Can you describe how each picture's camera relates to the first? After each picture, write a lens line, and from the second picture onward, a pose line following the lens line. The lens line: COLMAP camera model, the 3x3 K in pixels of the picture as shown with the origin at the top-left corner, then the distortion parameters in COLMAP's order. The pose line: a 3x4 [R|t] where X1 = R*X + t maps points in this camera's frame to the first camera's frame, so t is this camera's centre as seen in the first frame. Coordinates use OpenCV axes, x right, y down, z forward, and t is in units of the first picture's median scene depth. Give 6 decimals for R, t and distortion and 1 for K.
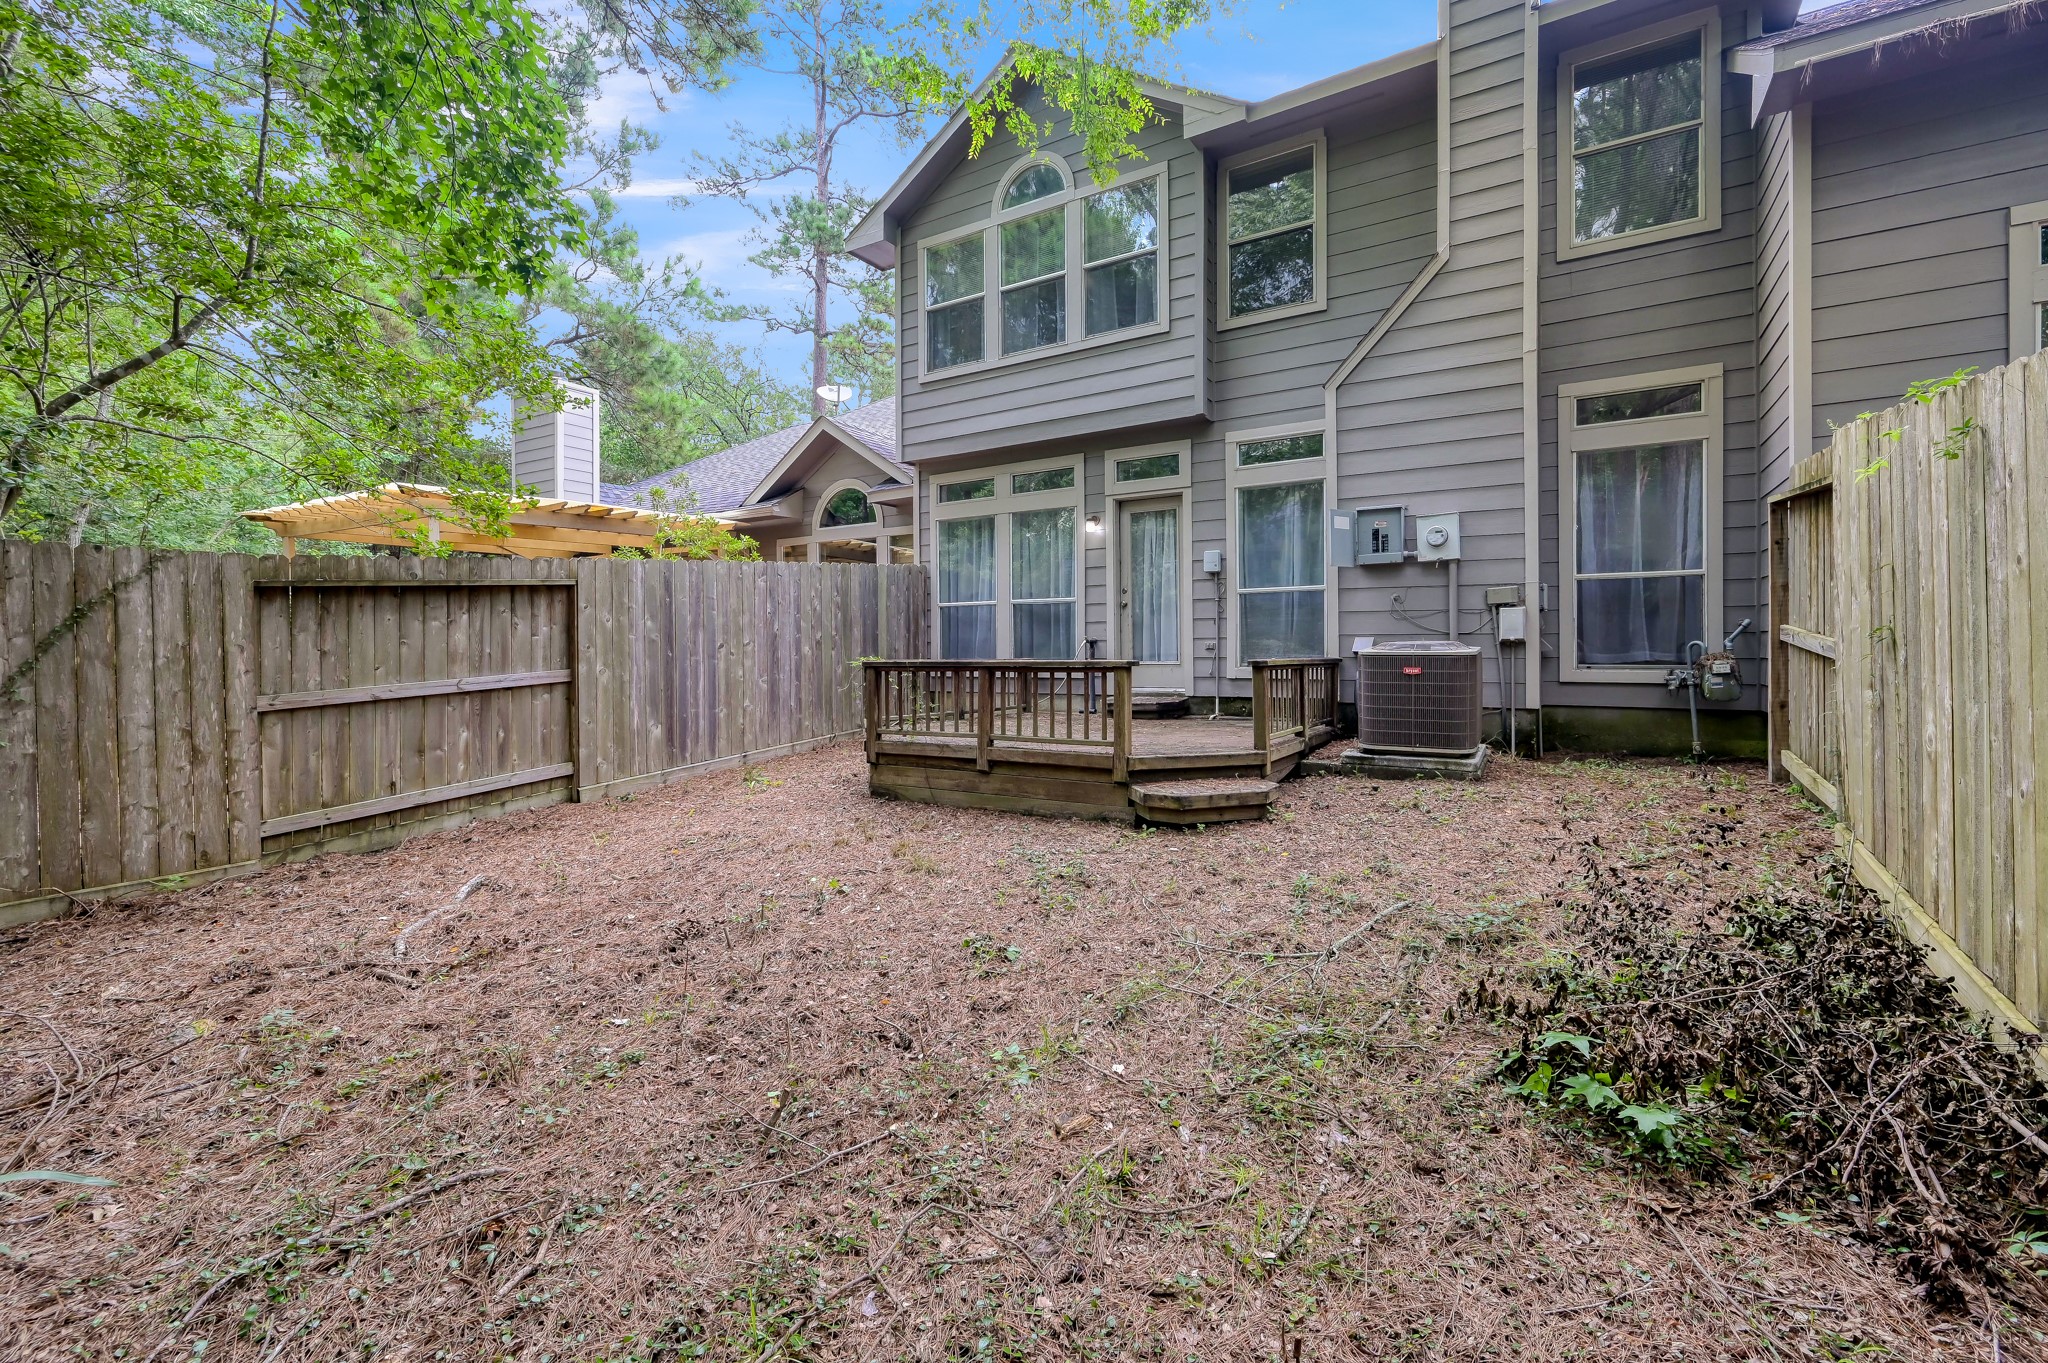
lens RADIAL K [[808.9, 0, 1028.9], [0, 808.9, 661.5], [0, 0, 1]] dist [-0.002349, 0.001109]
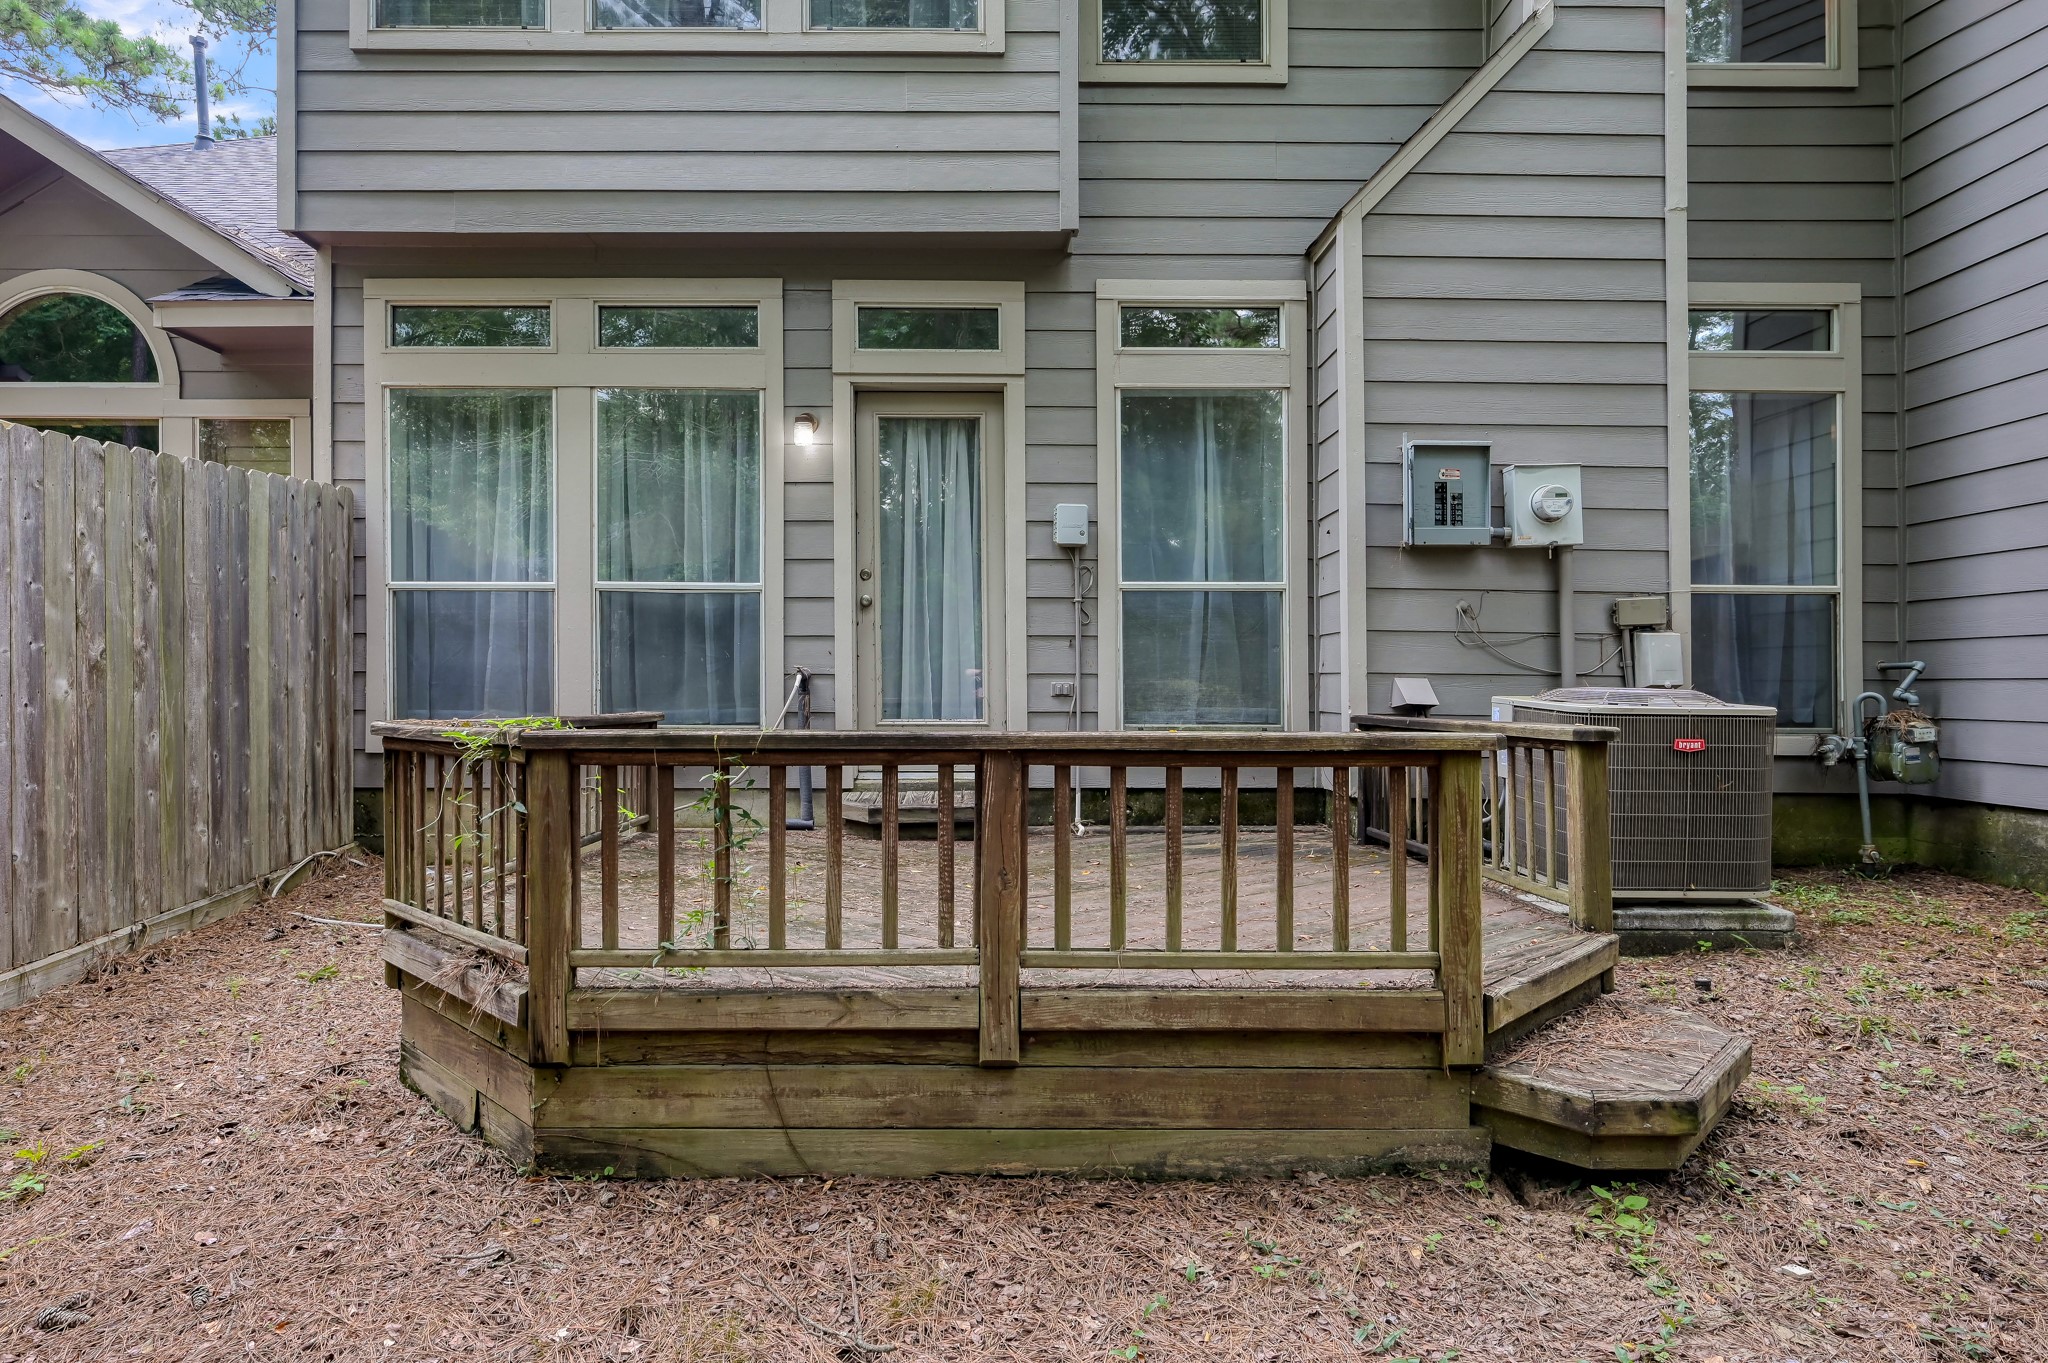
lens RADIAL K [[1210.4, 0, 1022.0], [0, 1210.4, 695.2], [0, 0, 1]] dist [-0.001010, 0.001868]
pose [[0.855632, 0.008306, 0.517517, -0.203046], [-0.002488, 0.999926, -0.011935, -0.006879], [-0.517578, 0.008925, 0.855589, 0.372778]]
